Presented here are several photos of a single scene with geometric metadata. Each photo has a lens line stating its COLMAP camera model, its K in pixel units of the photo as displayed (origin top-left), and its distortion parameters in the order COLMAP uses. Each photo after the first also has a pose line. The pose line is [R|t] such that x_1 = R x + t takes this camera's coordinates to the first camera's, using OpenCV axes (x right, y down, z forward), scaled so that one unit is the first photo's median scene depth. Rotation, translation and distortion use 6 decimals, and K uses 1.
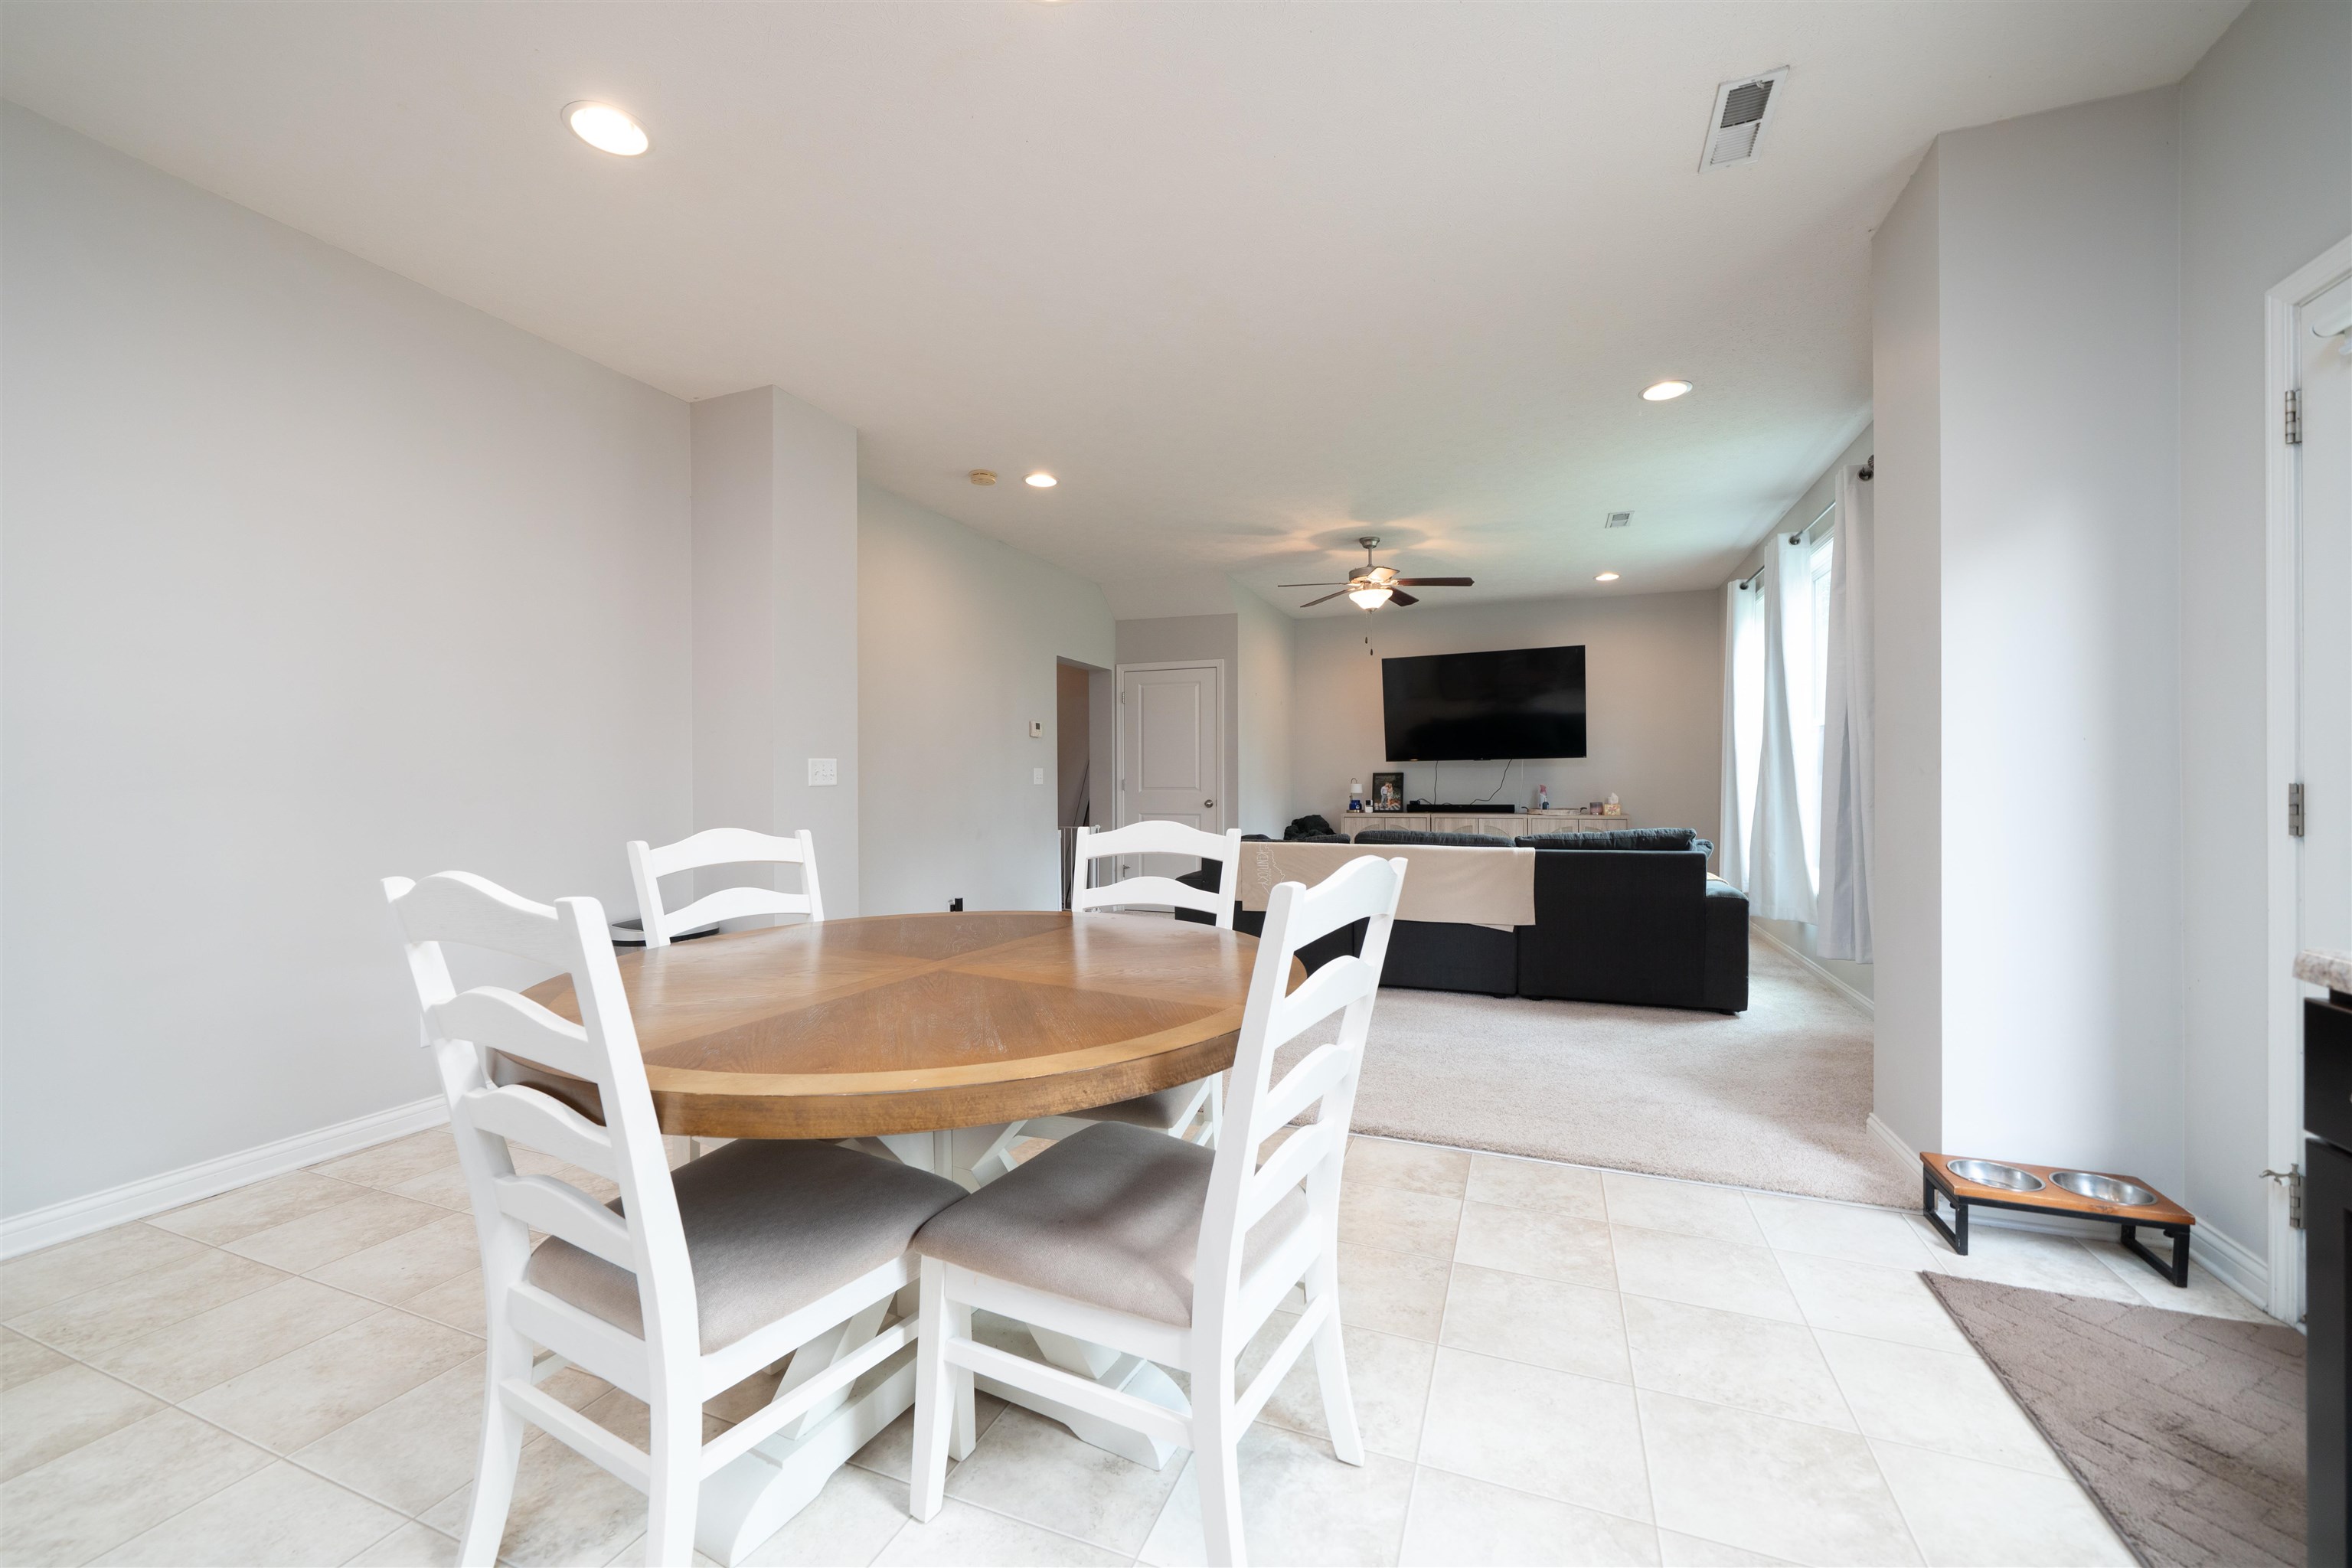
lens RADIAL K [[893.8, 0, 1167.9], [0, 893.8, 783.0], [0, 0, 1]] dist [-0.001409, -0.000832]
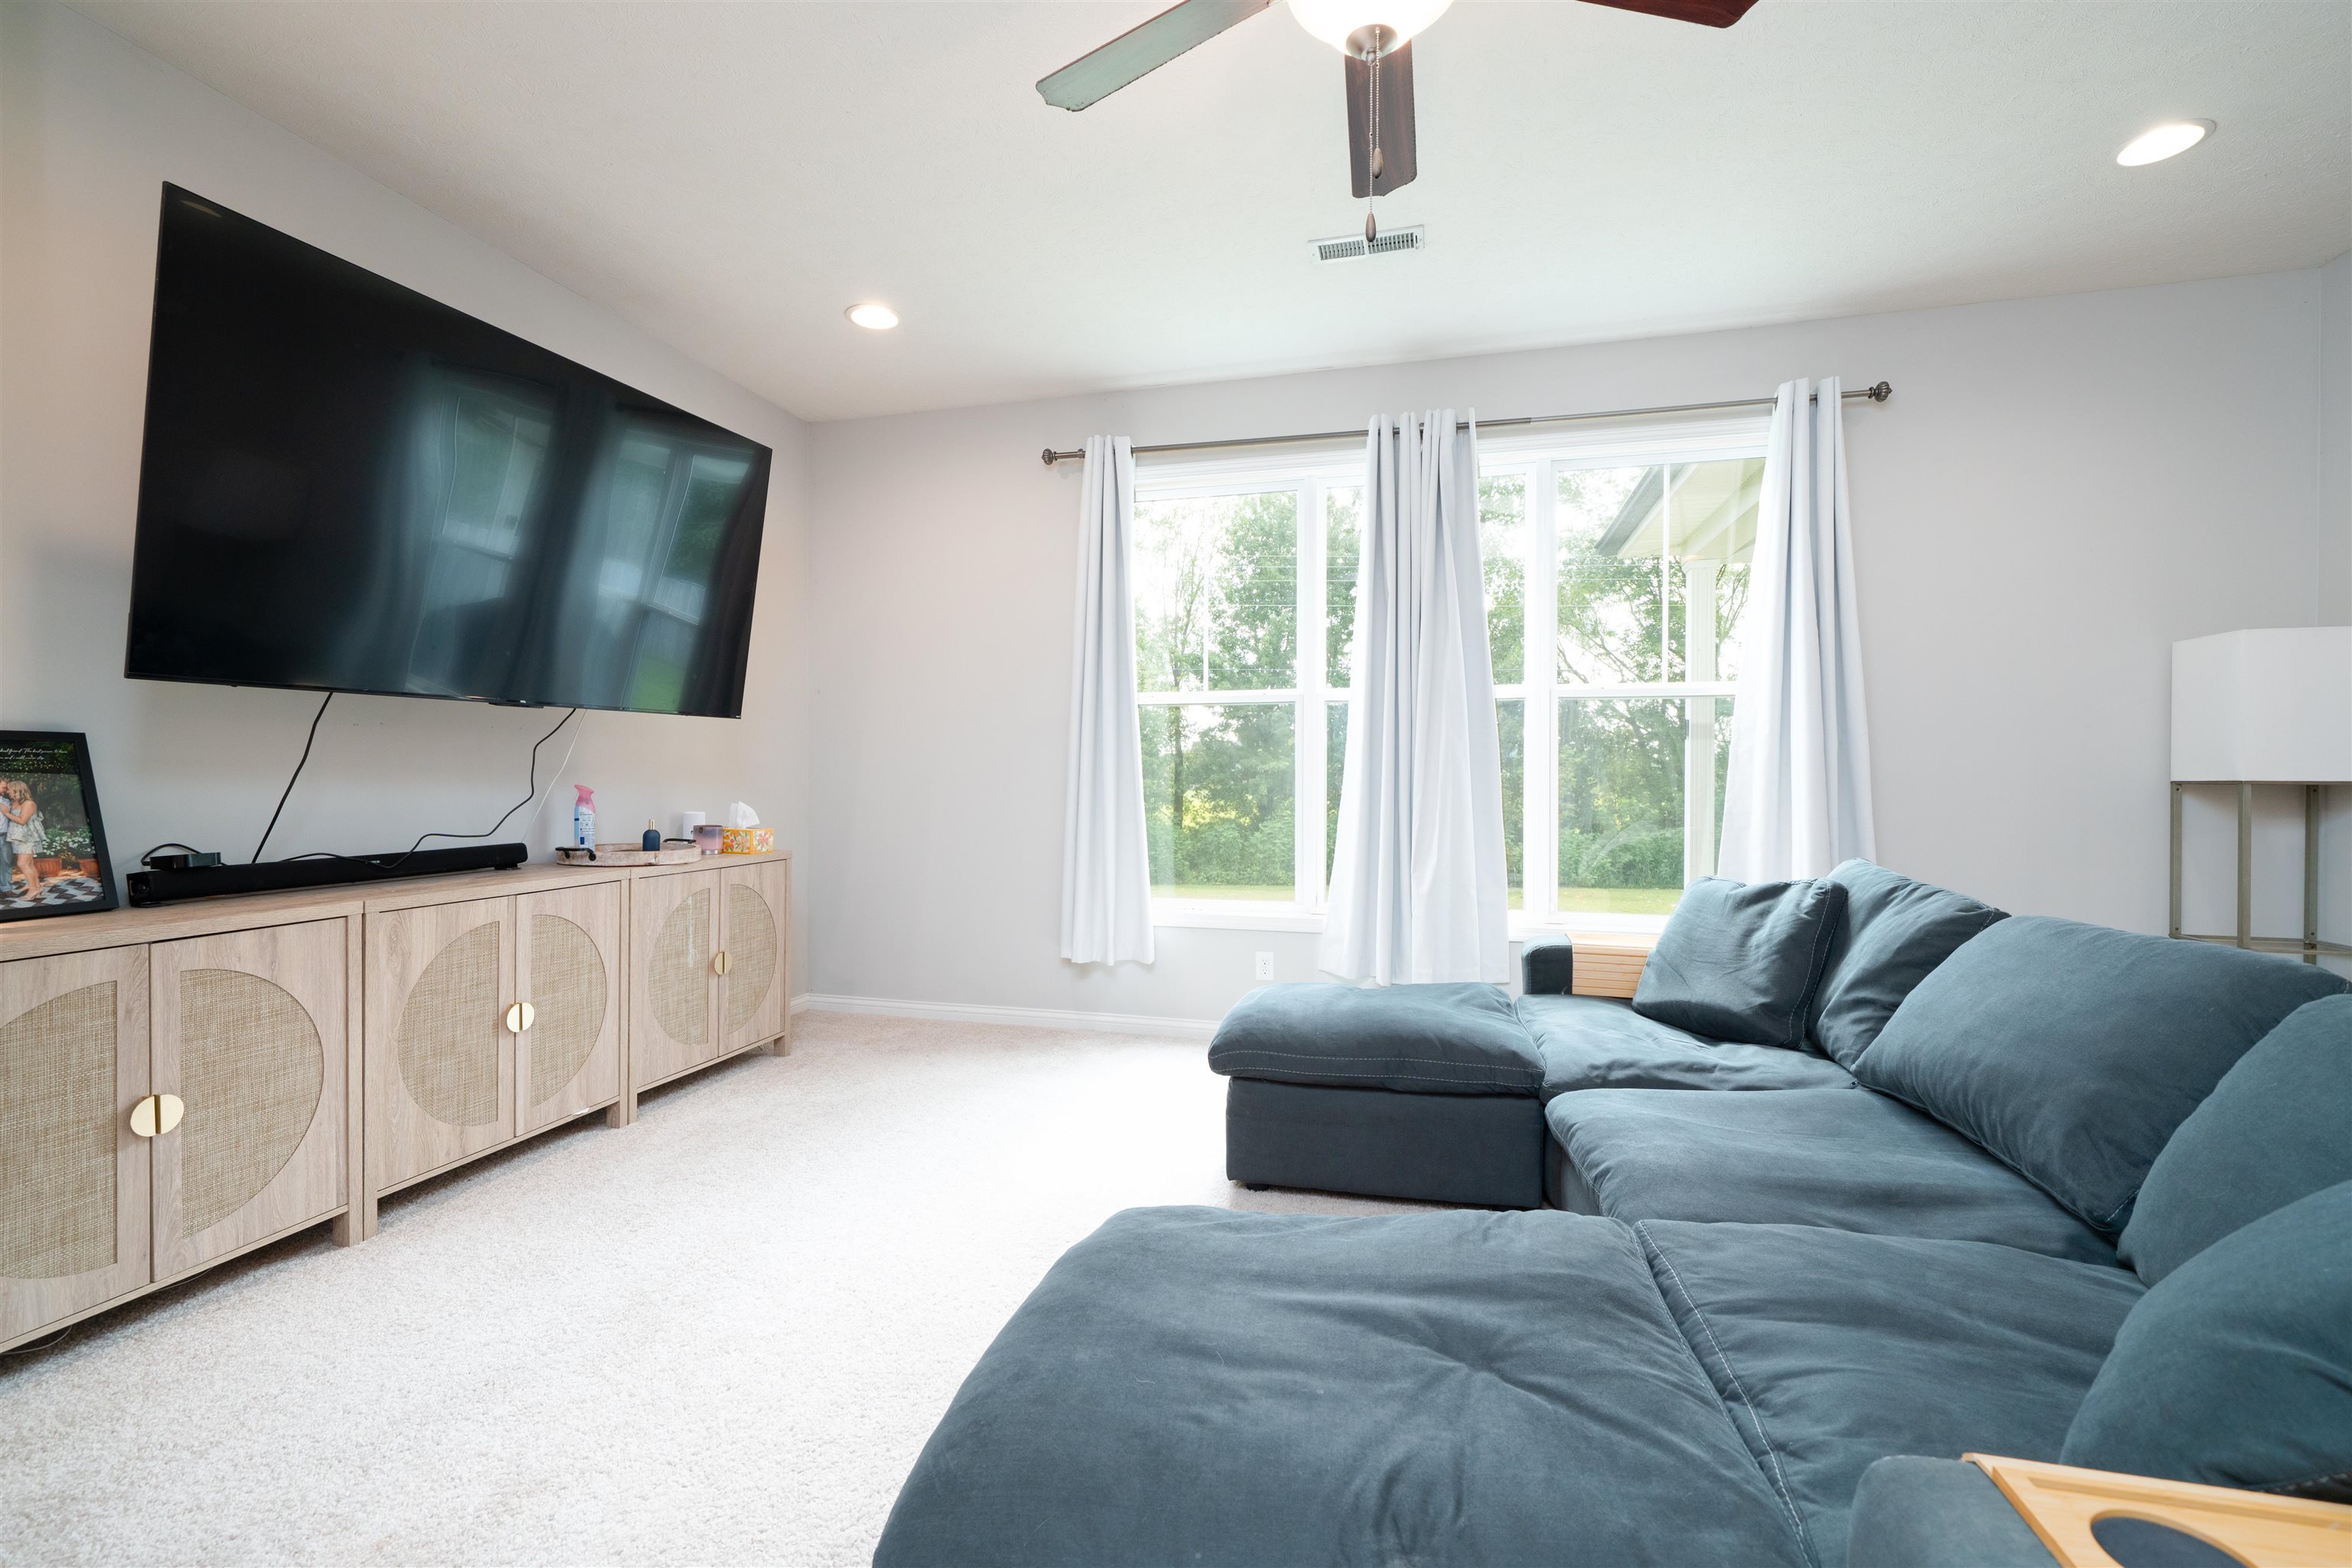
lens RADIAL K [[1010.2, 0, 1166.2], [0, 1010.2, 784.9], [0, 0, 1]] dist [-0.001569, 0.000554]
pose [[-0.154613, -0.004644, 0.987964, -0.029727], [0.000253, 0.999989, 0.004740, 0.000180], [-0.987975, 0.000983, -0.154610, 0.840554]]
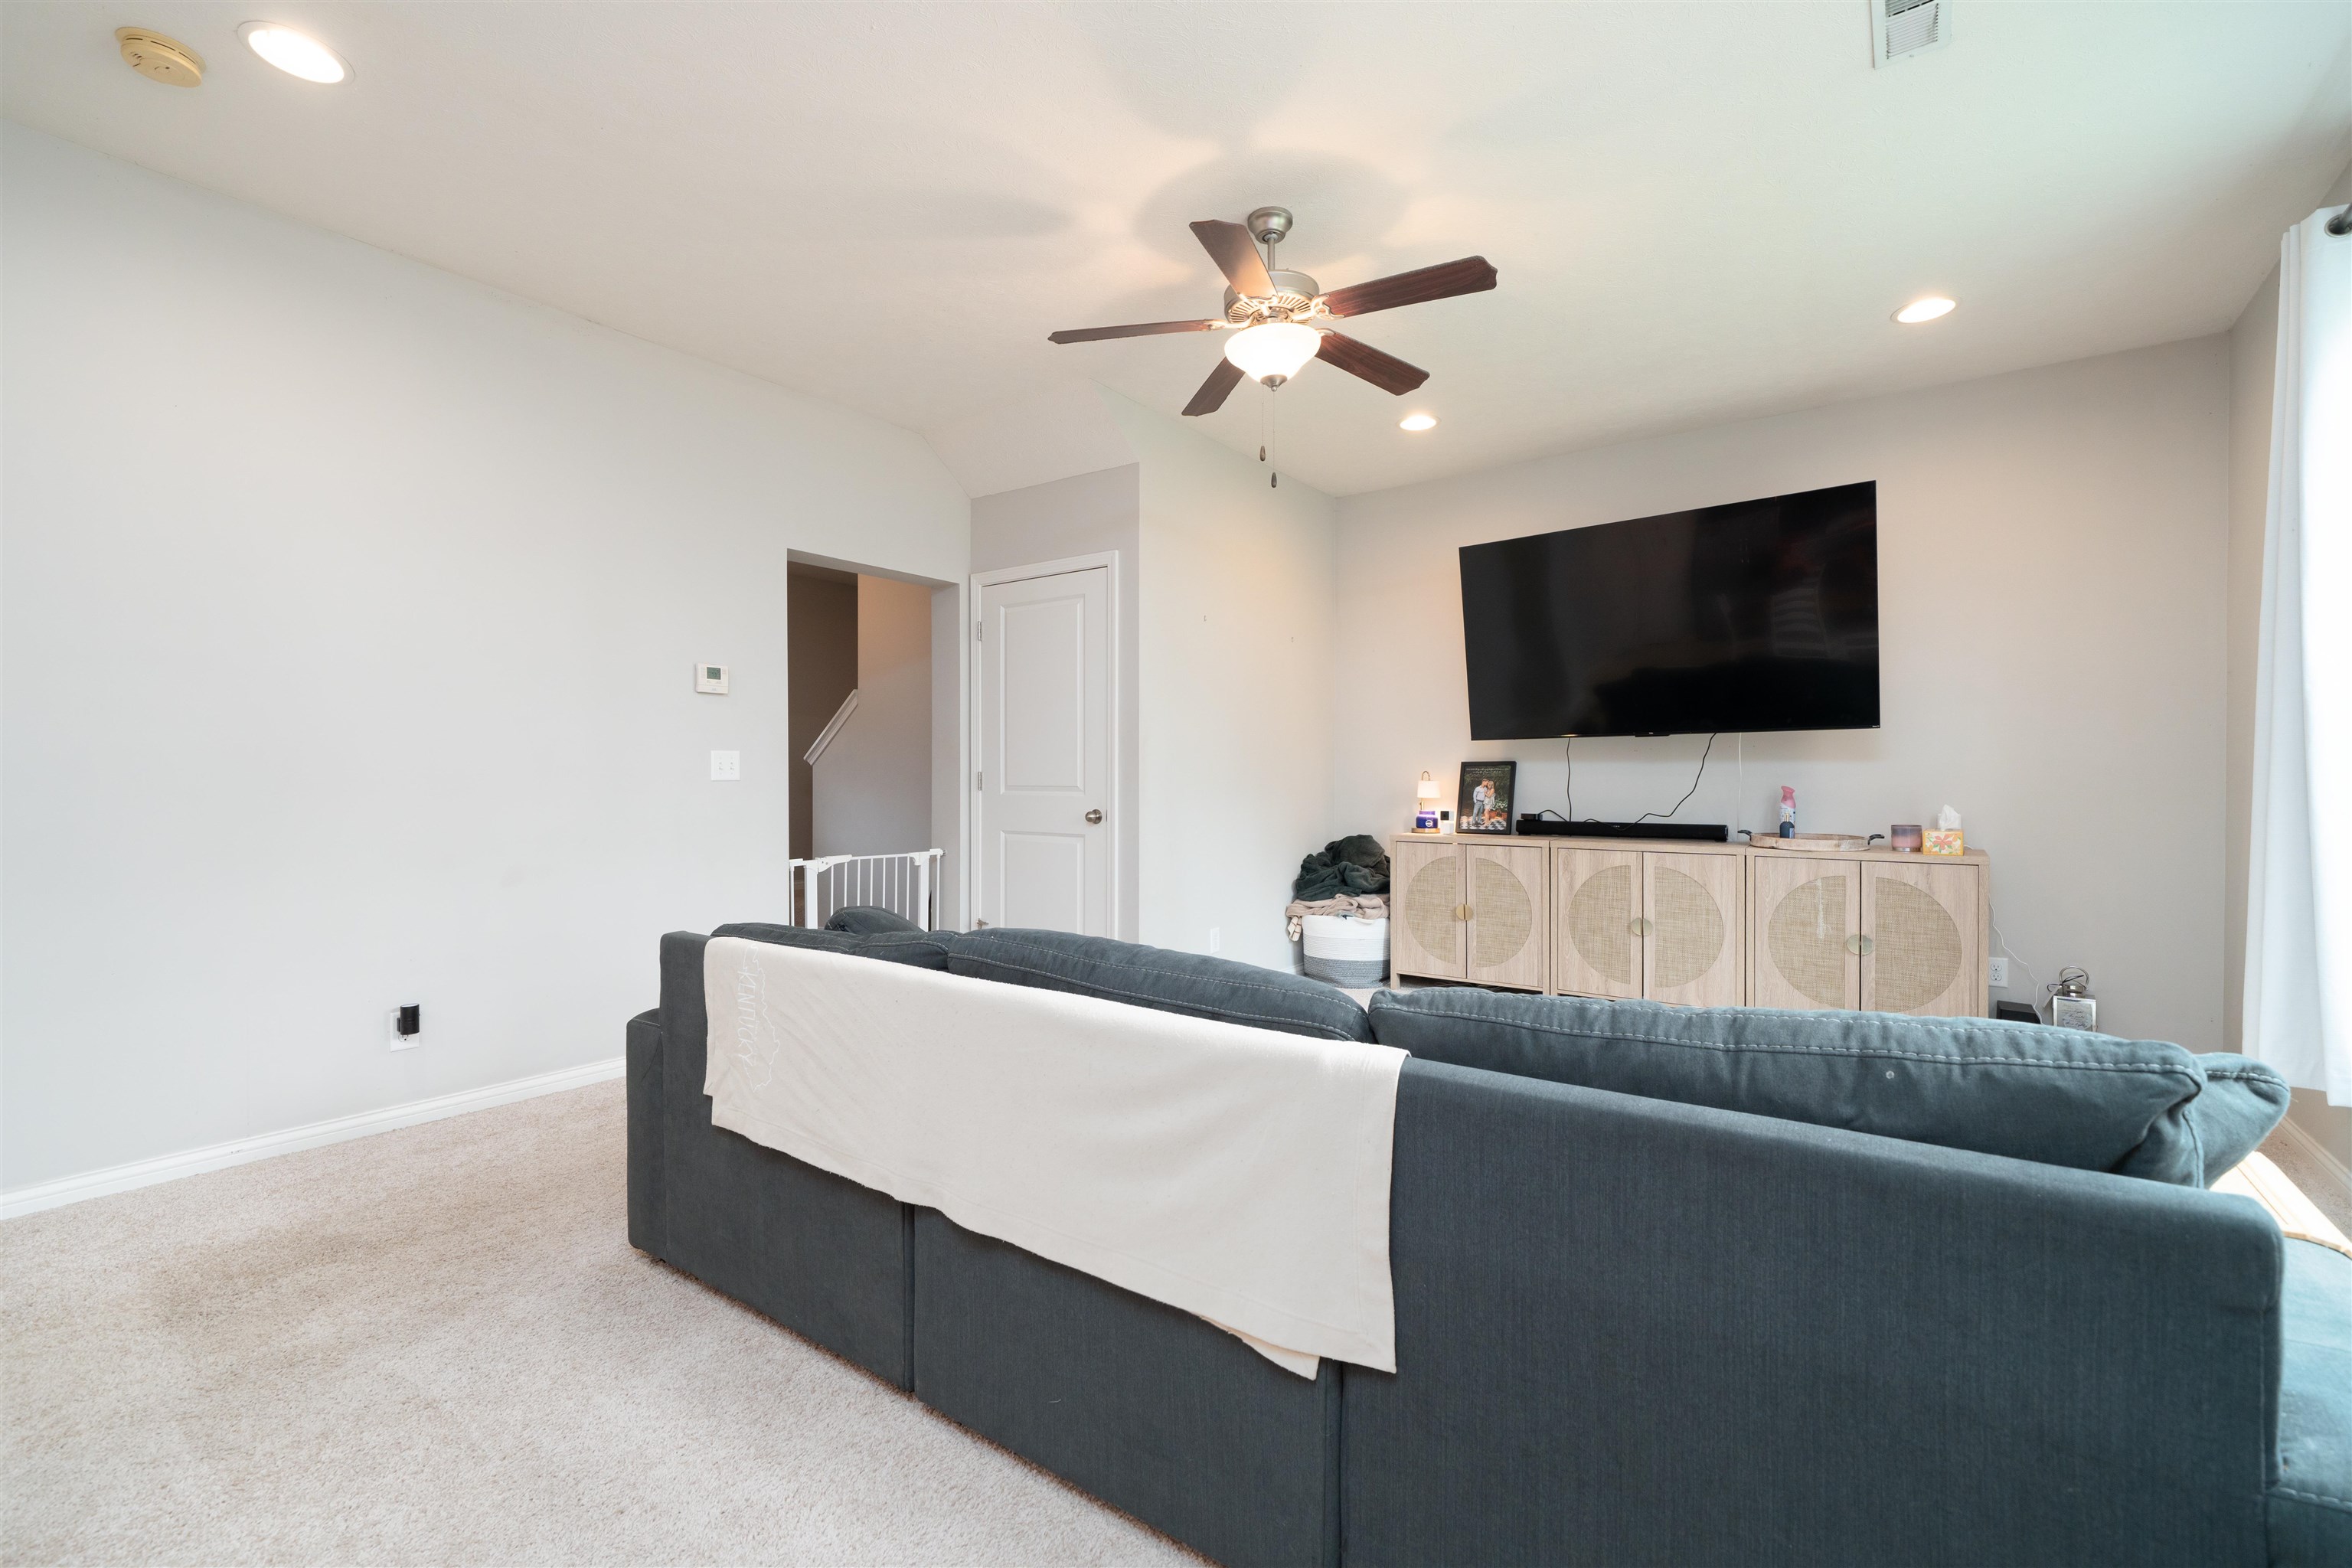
lens RADIAL K [[1010.2, 0, 1181.0], [0, 1010.2, 778.4], [0, 0, 1]] dist [-0.001569, 0.000554]
pose [[0.973116, 0.004791, -0.230265, 0.226640], [-0.004487, 0.999988, 0.001844, -0.001767], [0.230271, -0.000761, 0.973126, 0.390980]]
